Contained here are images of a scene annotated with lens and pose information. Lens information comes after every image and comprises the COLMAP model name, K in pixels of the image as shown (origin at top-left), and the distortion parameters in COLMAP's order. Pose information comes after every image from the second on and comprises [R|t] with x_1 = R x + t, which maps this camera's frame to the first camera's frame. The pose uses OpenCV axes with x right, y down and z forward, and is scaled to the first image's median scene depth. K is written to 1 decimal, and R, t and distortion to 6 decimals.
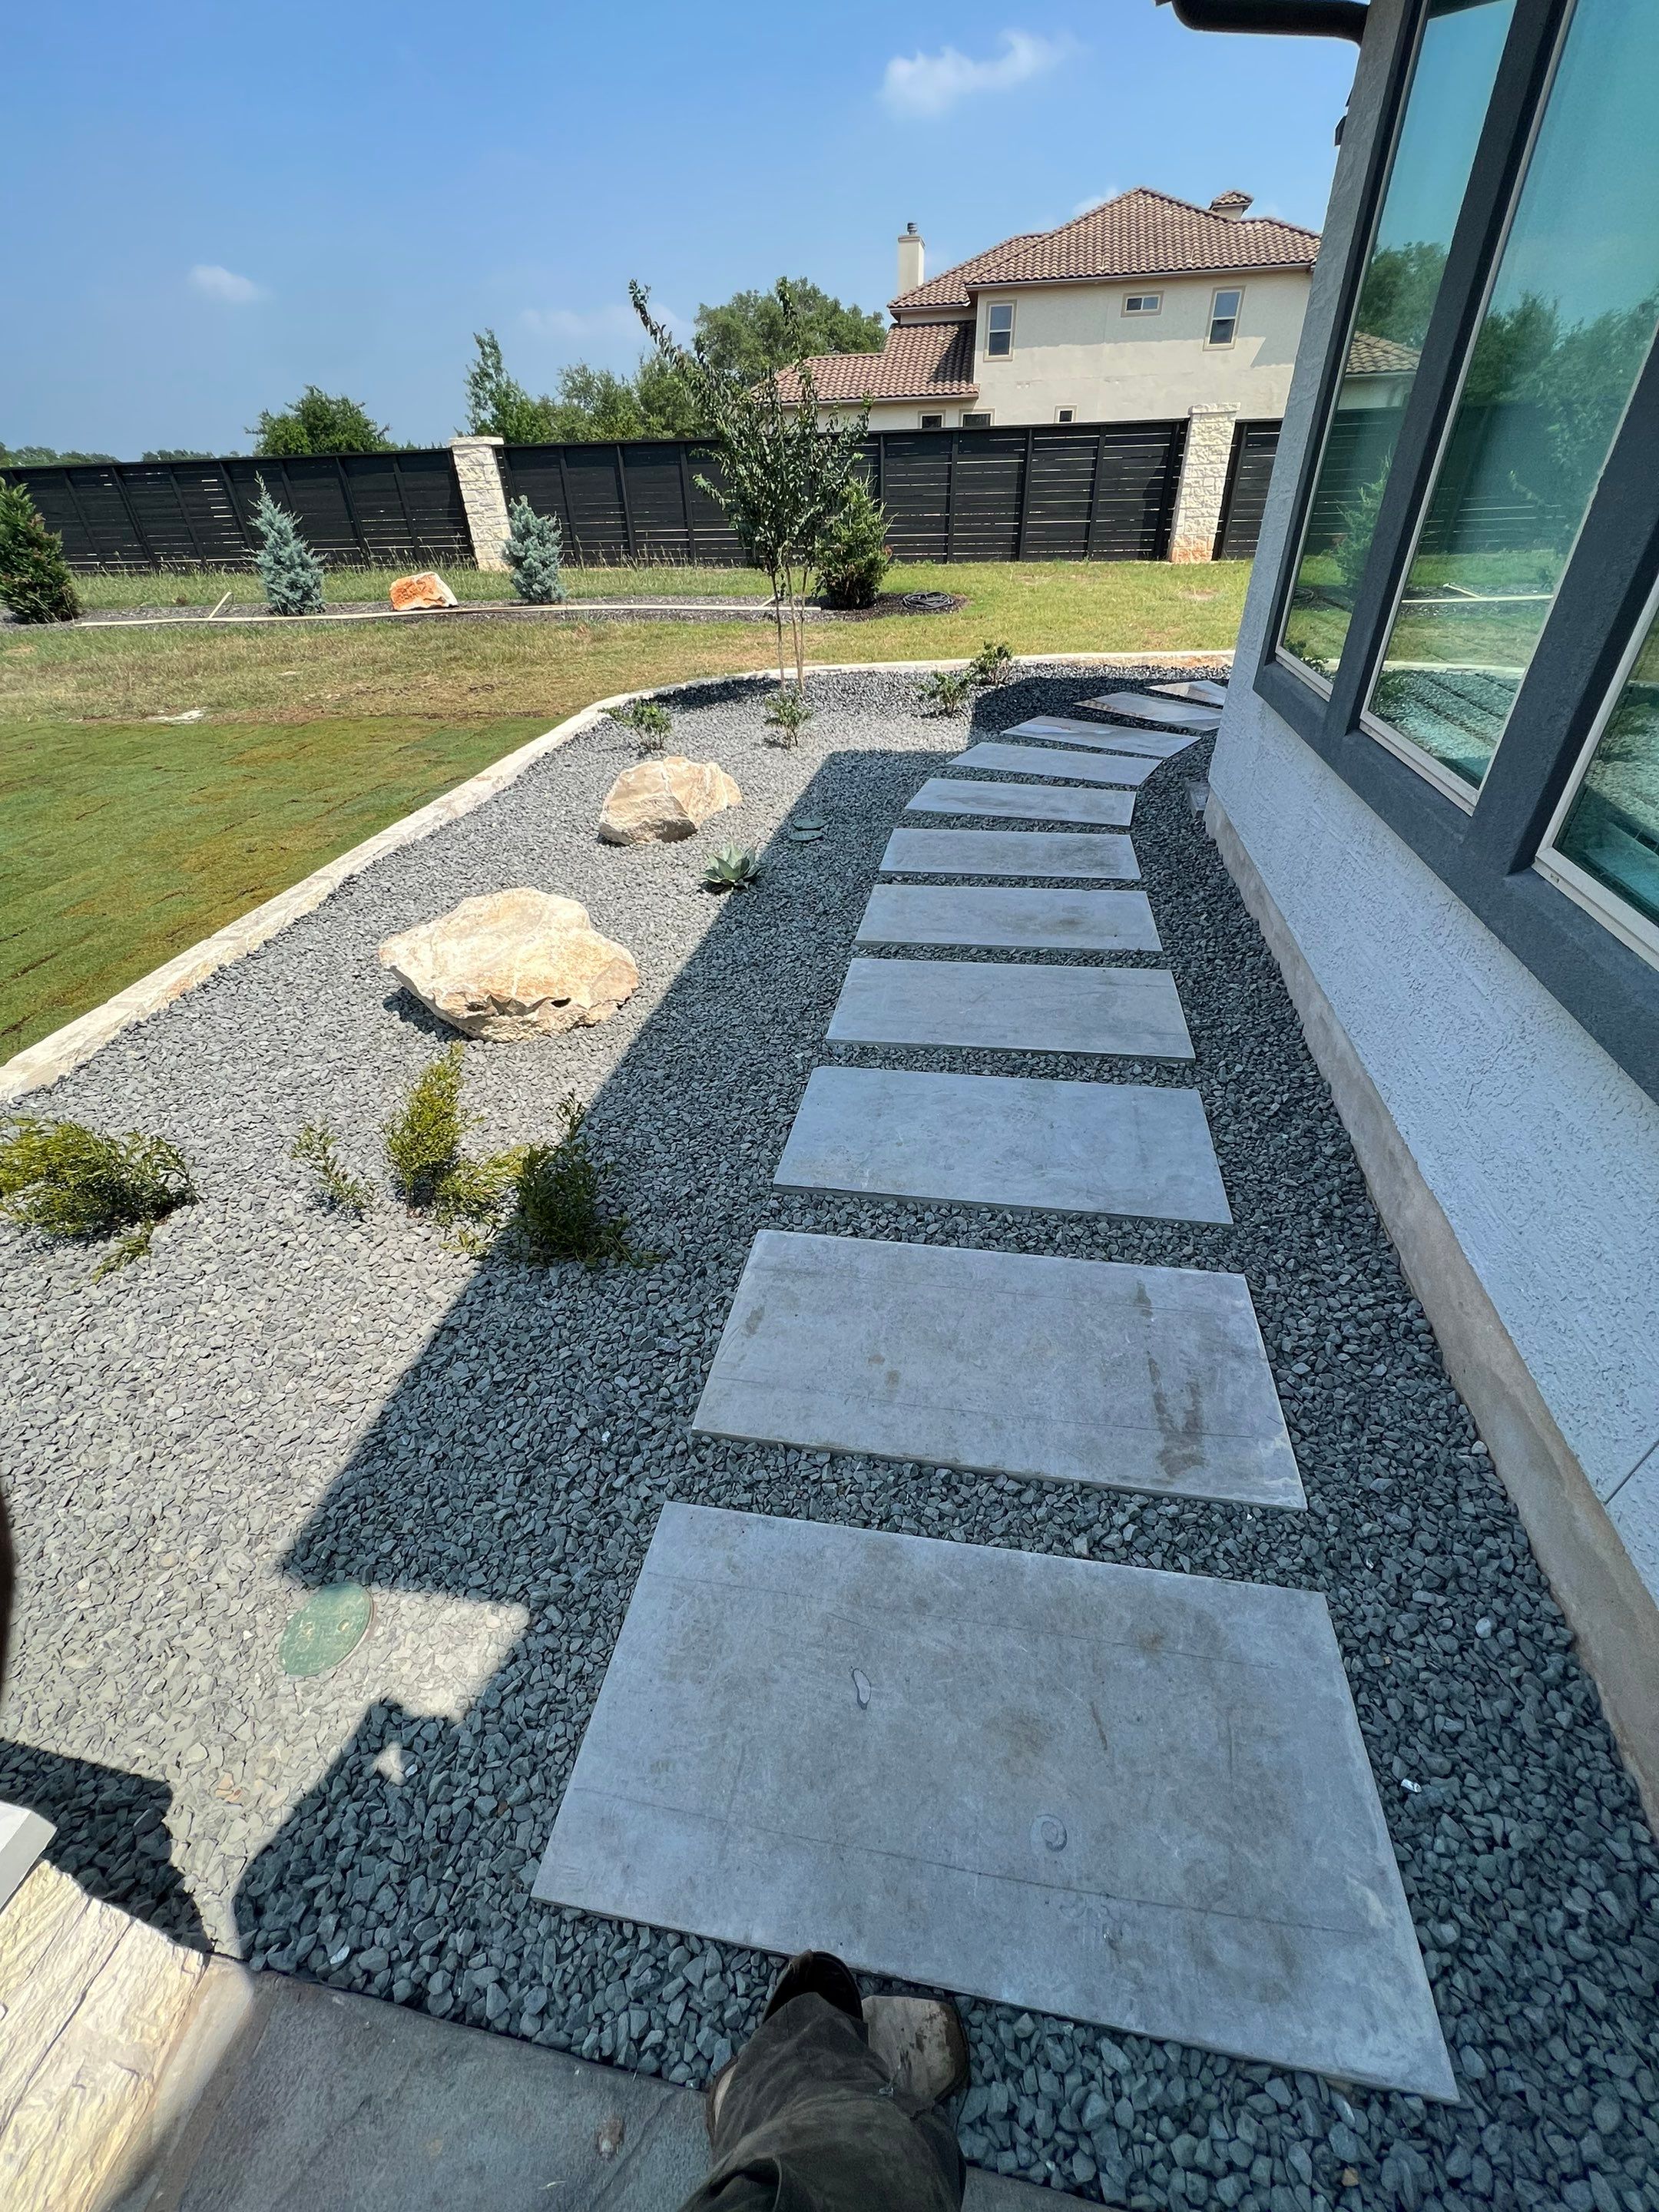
lens RADIAL K [[890.2, 0, 836.5], [0, 890.2, 1098.9], [0, 0, 1]] dist [-0.006489, 0.001409]
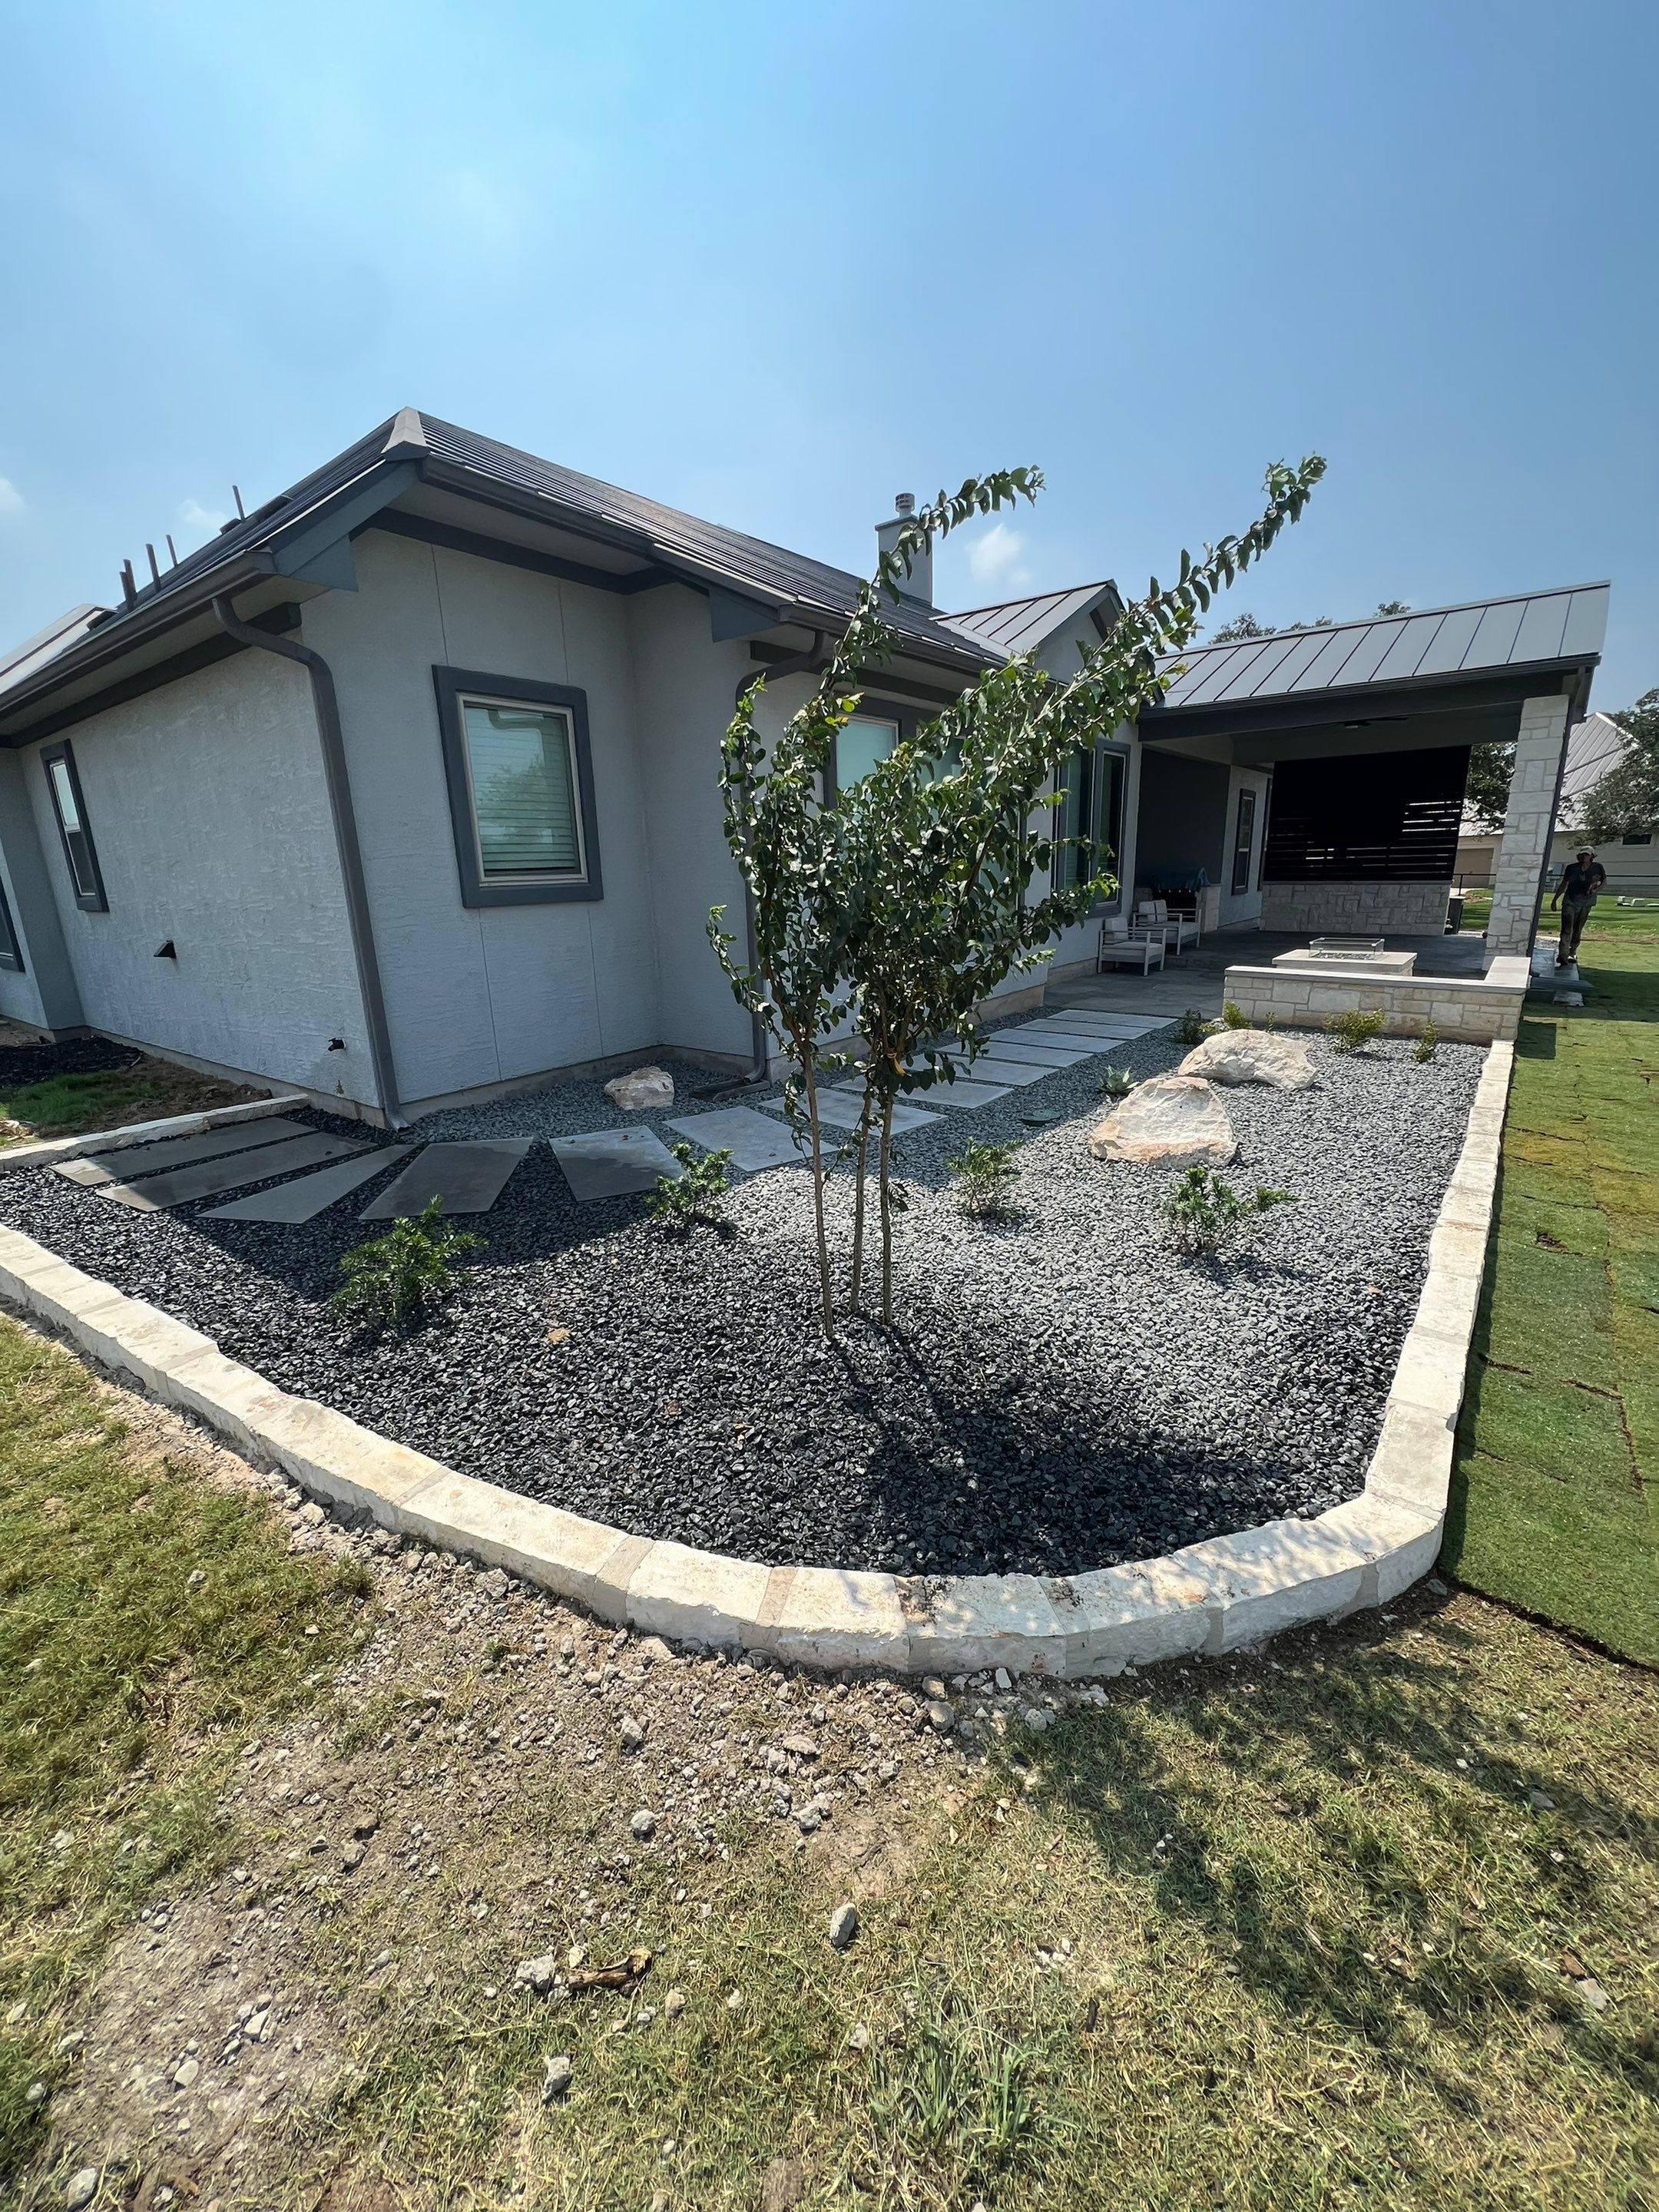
lens RADIAL K [[890.2, 0, 836.0], [0, 890.2, 1105.9], [0, 0, 1]] dist [-0.006489, 0.001409]
pose [[-0.885714, -0.065923, 0.459527, -0.559229], [0.314675, 0.642500, 0.698694, -2.075134], [-0.341306, 0.763444, -0.548327, 2.931944]]
